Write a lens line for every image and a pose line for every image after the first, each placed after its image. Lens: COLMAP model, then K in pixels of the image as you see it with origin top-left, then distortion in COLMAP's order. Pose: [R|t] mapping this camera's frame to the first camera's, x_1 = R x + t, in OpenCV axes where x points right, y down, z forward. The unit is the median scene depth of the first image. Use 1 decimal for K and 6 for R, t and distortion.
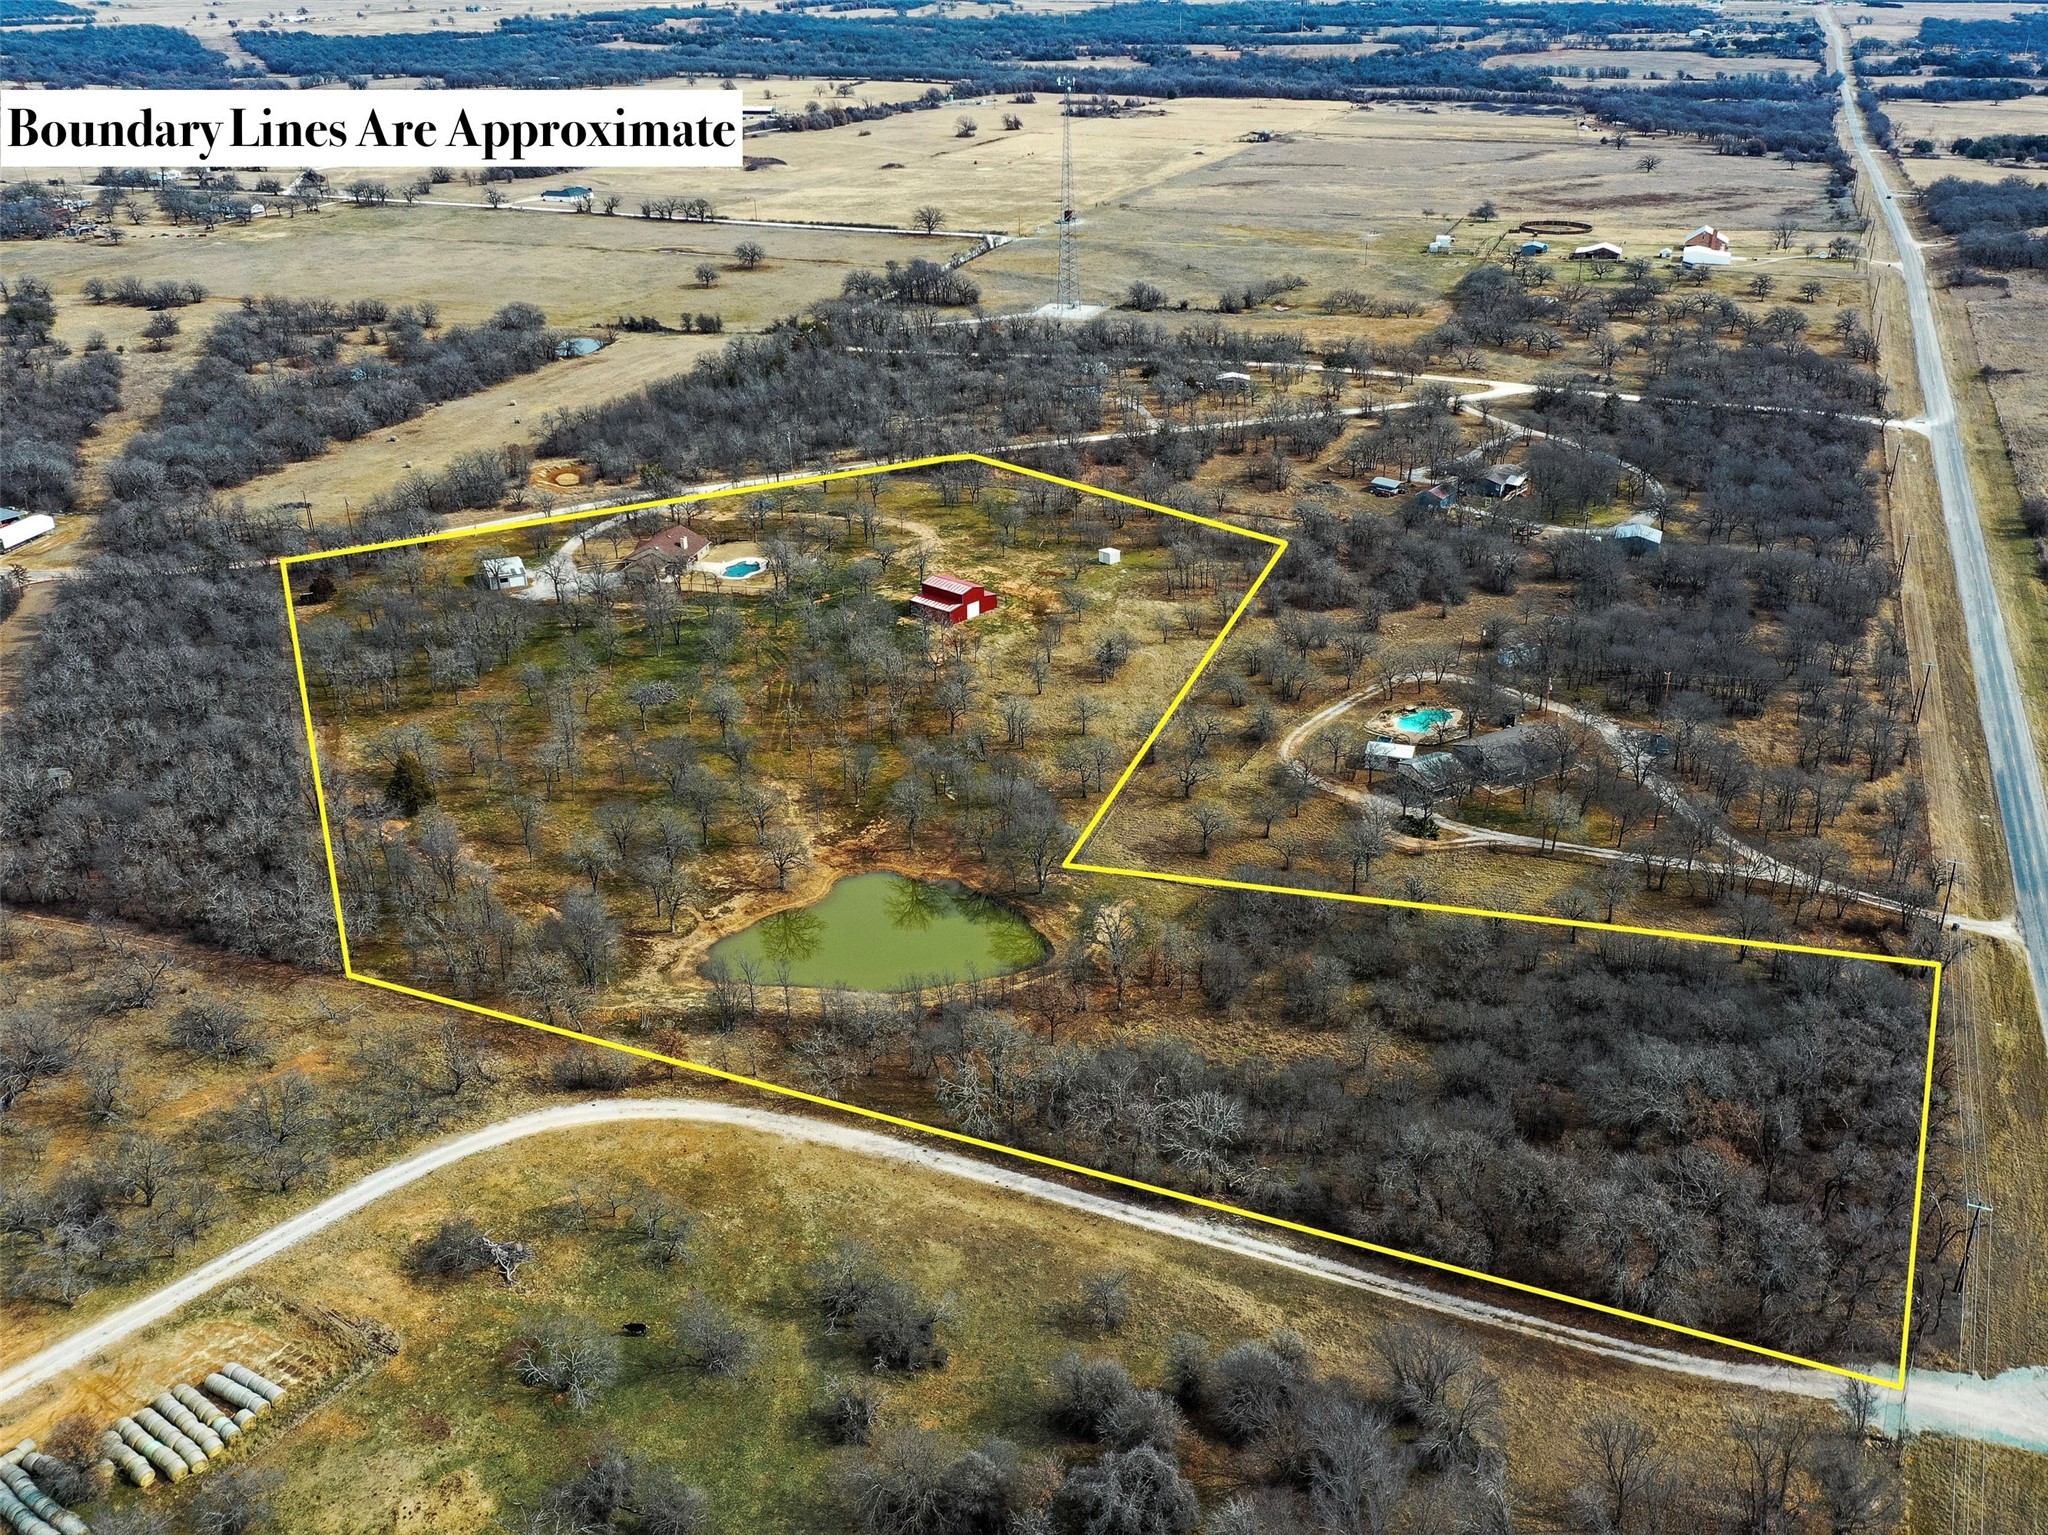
lens RADIAL K [[1707.4, 0, 1024.7], [0, 1707.4, 778.8], [0, 0, 1]] dist [0.009139, 0.006296]
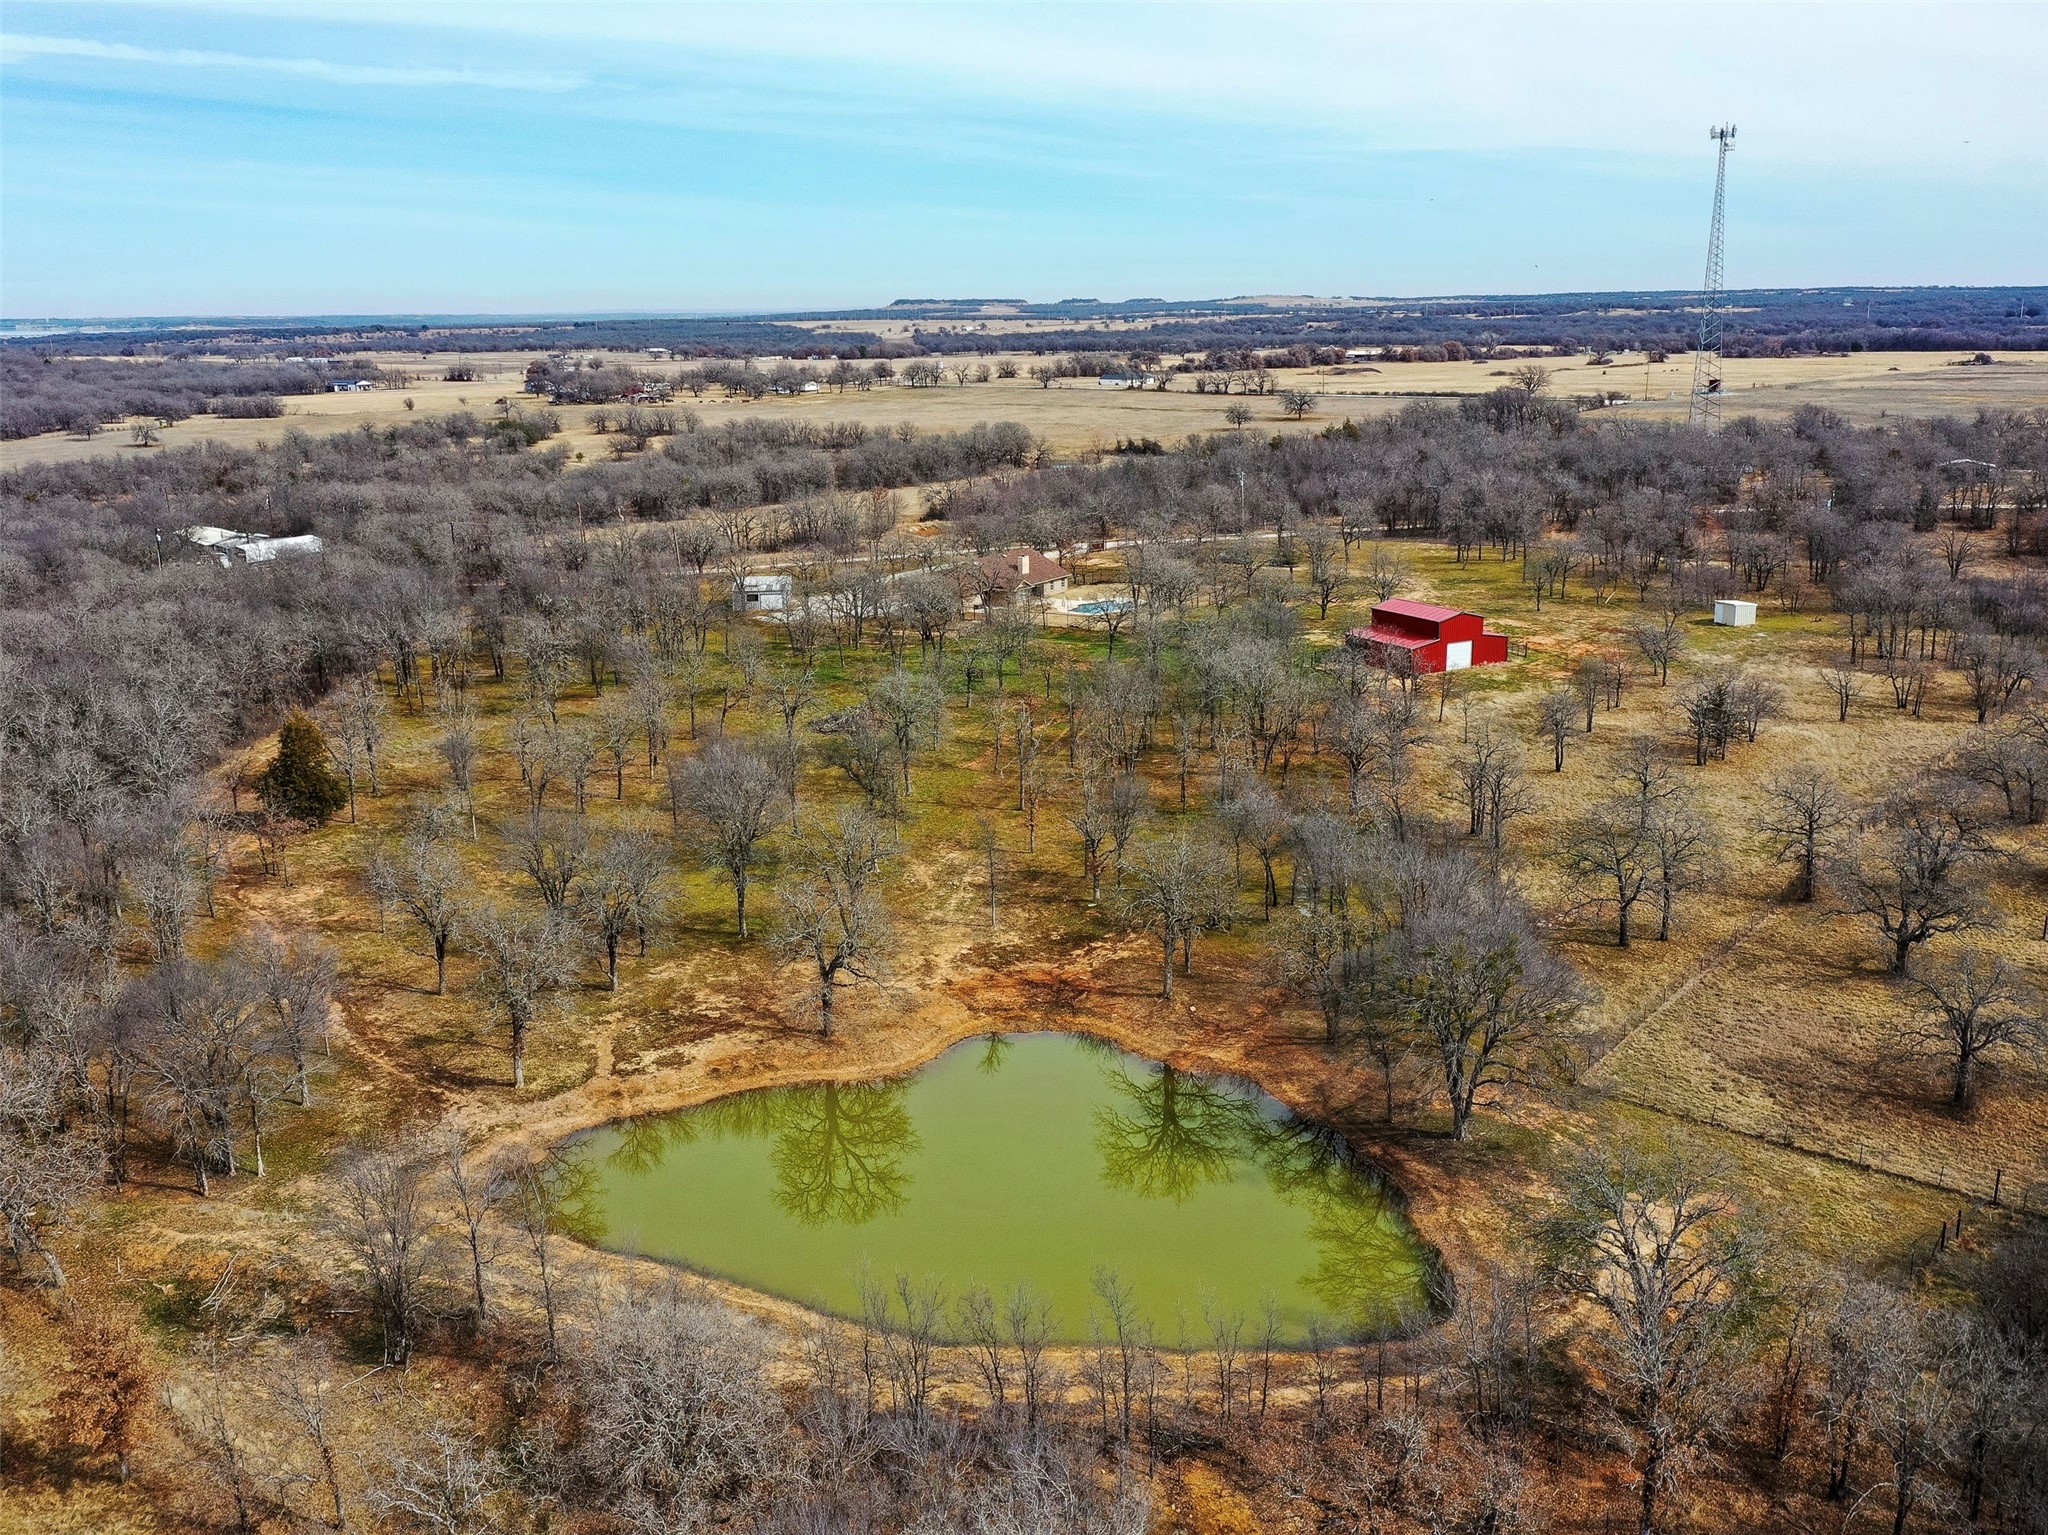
lens RADIAL K [[1707.4, 0, 1035.4], [0, 1707.4, 764.7], [0, 0, 1]] dist [0.009139, 0.006296]
pose [[0.937160, 0.073949, -0.340972, 0.024468], [-0.138430, 0.975876, -0.168830, 0.035811], [0.320262, 0.205422, 0.924789, 0.348847]]
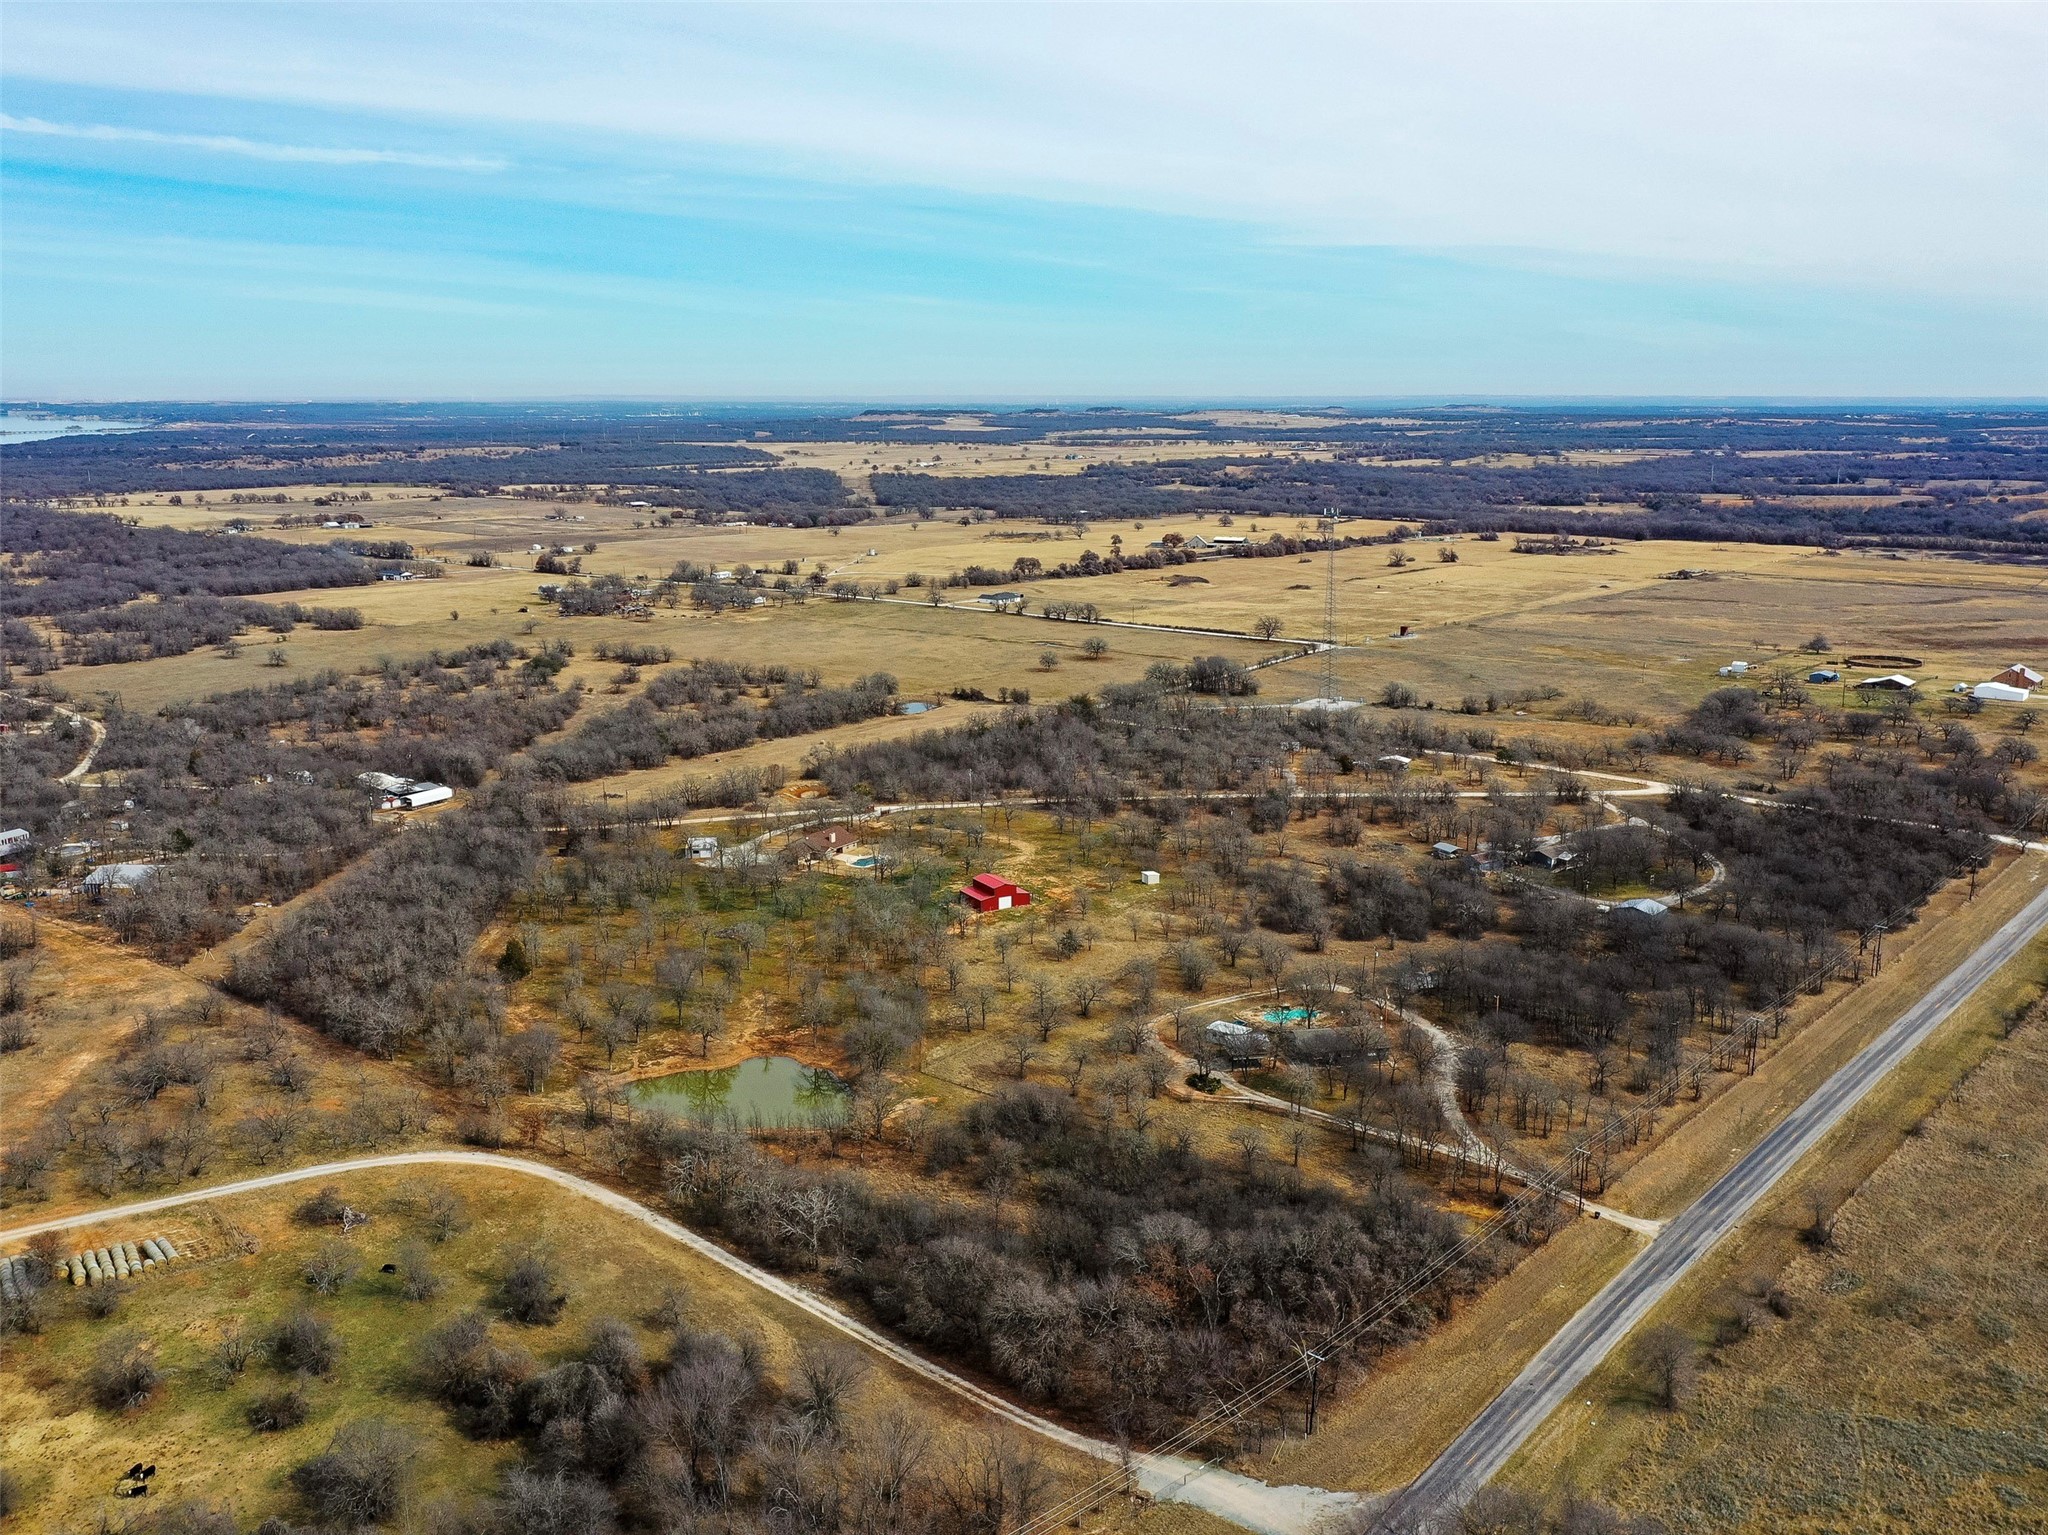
lens RADIAL K [[1707.4, 0, 1023.8], [0, 1707.4, 765.8], [0, 0, 1]] dist [0.009139, 0.006296]
pose [[0.939892, 0.068801, -0.334470, 0.299227], [-0.147874, 0.964893, -0.217059, 0.055580], [0.307794, 0.253471, 0.917069, -0.121838]]
